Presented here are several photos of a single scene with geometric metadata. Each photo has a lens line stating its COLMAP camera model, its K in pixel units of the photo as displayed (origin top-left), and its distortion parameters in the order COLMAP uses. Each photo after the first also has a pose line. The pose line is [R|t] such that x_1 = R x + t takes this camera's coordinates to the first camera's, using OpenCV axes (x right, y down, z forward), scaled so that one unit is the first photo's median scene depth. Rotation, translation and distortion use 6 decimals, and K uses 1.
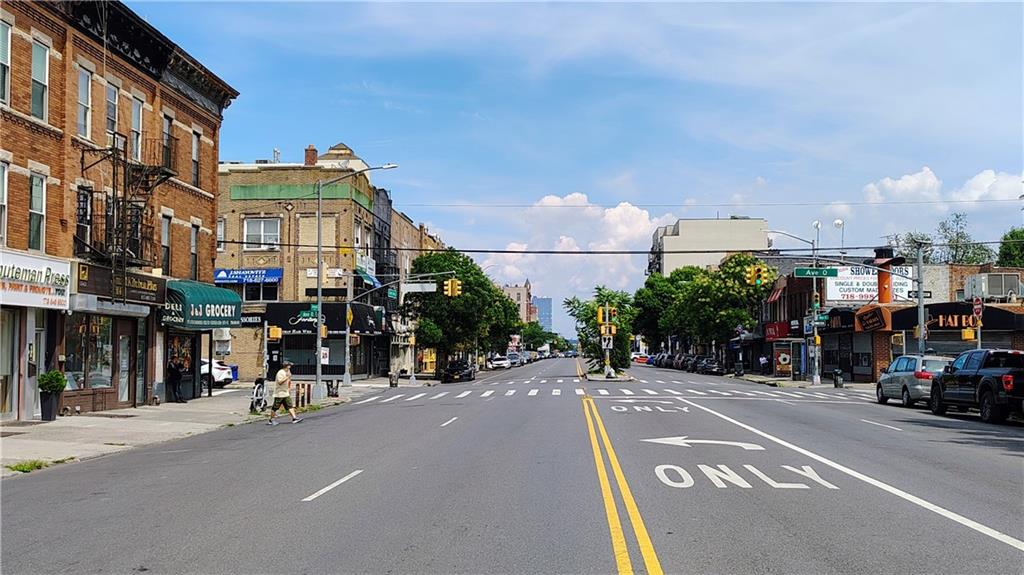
lens RADIAL K [[1090.0, 0, 504.9], [0, 1090.0, 295.6], [0, 0, 1]] dist [0.039947, 0.000000]
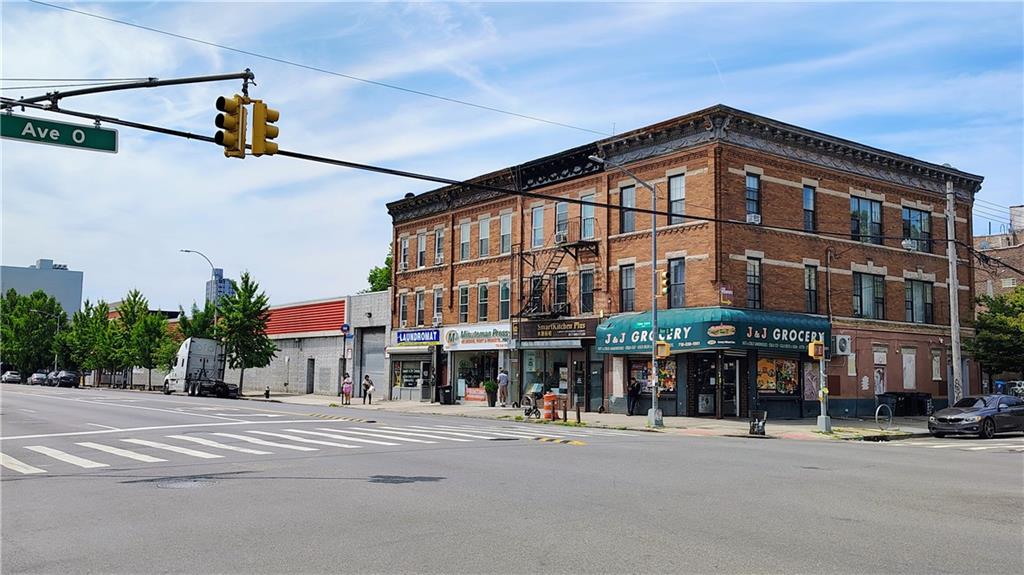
lens RADIAL K [[923.4, 0, 505.8], [0, 923.4, 278.9], [0, 0, 1]] dist [0.022409, -0.005571]
pose [[-0.768684, -0.082130, -0.634334, 0.486142], [0.015698, 0.989001, -0.147073, 0.100454], [0.639436, -0.123010, -0.758940, 1.765983]]
